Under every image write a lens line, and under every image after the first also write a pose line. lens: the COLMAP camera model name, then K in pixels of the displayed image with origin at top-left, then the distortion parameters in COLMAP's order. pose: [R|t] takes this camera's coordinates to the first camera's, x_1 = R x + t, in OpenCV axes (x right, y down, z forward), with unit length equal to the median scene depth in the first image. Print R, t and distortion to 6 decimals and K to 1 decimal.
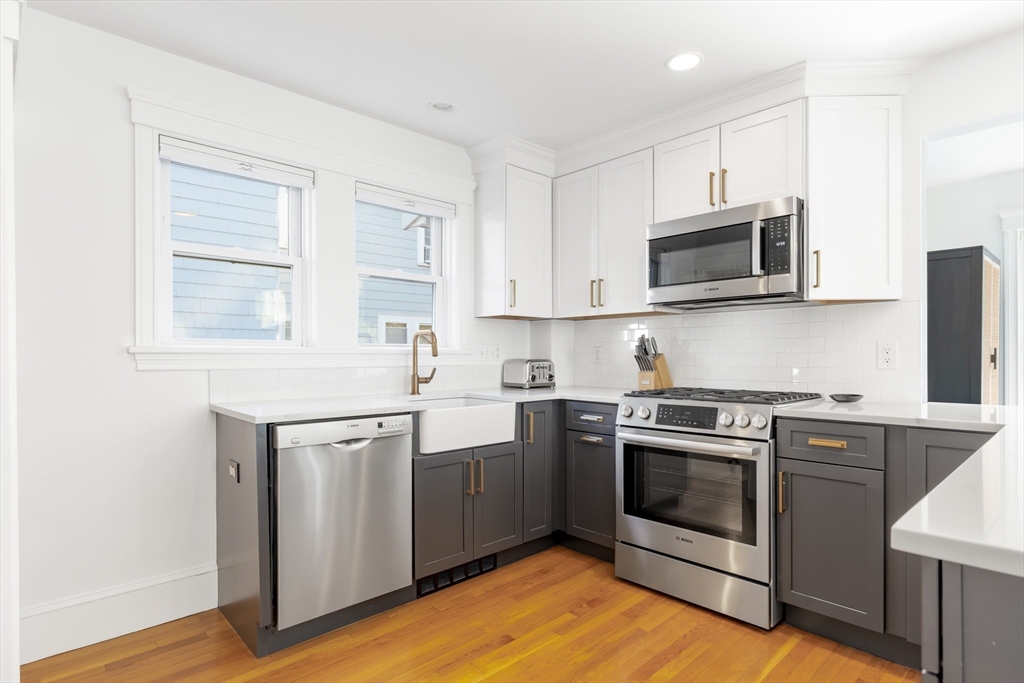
lens RADIAL K [[548.2, 0, 511.5], [0, 548.2, 351.4], [0, 0, 1]] dist [0.002422, -0.000364]
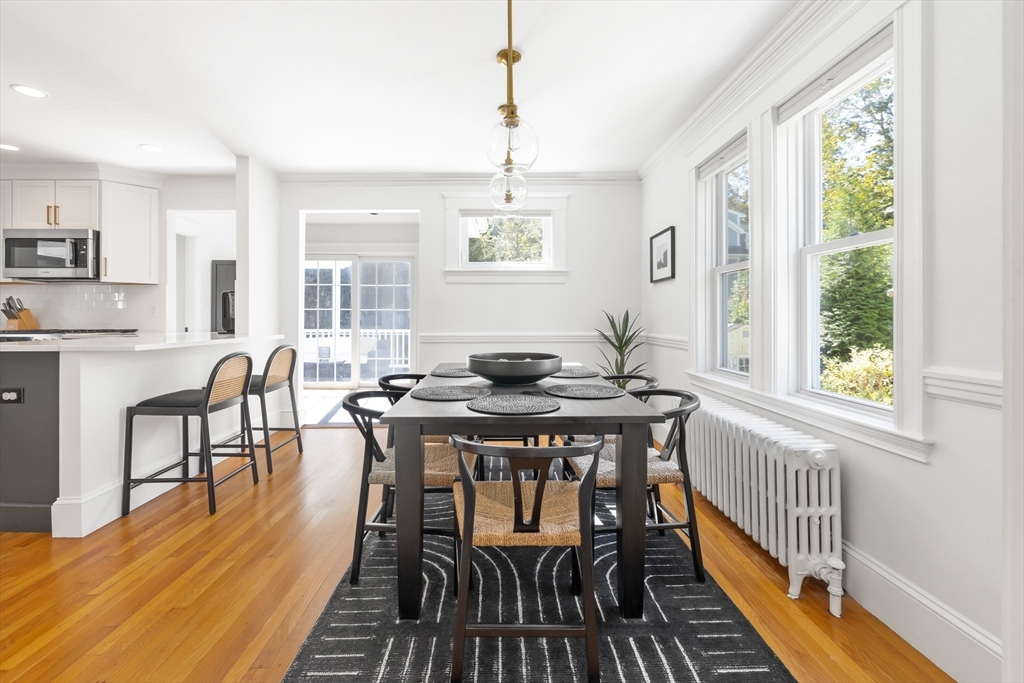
lens RADIAL K [[444.8, 0, 505.4], [0, 444.8, 309.2], [0, 0, 1]] dist [0.004072, 0.000398]
pose [[0.683361, 0.010751, 0.730001, 0.345082], [-0.006293, 0.999941, -0.008835, 0.010802], [-0.730053, 0.001443, 0.683389, -1.134426]]
